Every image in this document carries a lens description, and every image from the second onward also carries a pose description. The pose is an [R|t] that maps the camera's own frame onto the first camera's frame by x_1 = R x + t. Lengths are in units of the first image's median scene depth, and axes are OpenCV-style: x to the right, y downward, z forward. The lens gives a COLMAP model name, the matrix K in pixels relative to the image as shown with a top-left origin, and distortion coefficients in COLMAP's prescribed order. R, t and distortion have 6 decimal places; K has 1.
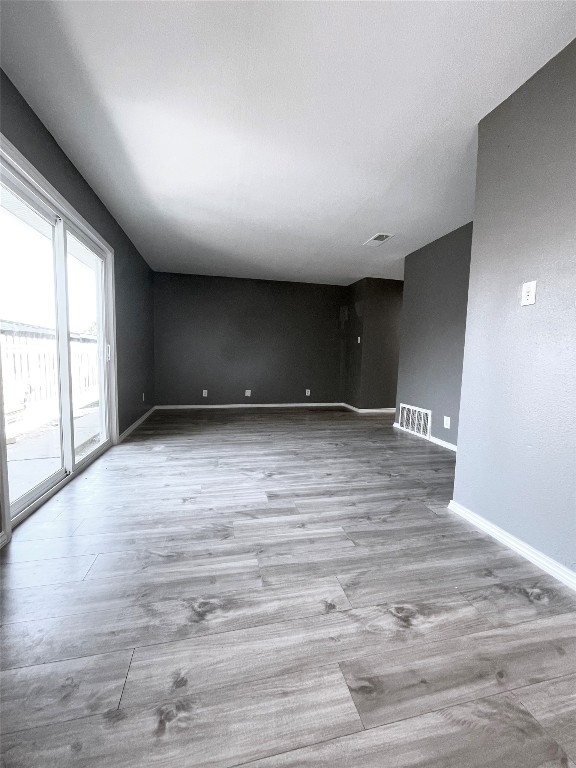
lens RADIAL K [[312.5, 0, 287.9], [0, 312.5, 382.9], [0, 0, 1]] dist [-0.000225, -0.000736]
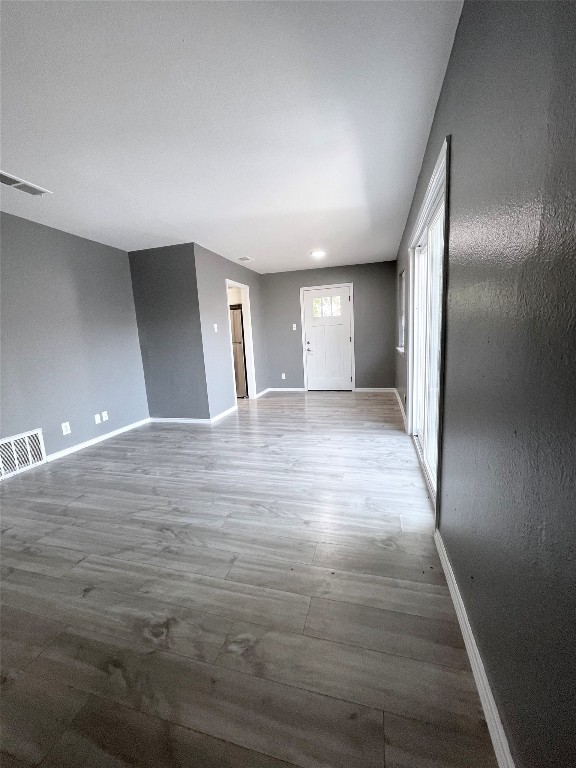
lens RADIAL K [[312.5, 0, 287.8], [0, 312.5, 384.2], [0, 0, 1]] dist [-0.000225, -0.000736]
pose [[-0.877245, -0.054904, 0.476892, -0.650057], [0.067658, 0.969380, 0.236062, -0.223339], [-0.475251, 0.239350, -0.846669, 1.736202]]
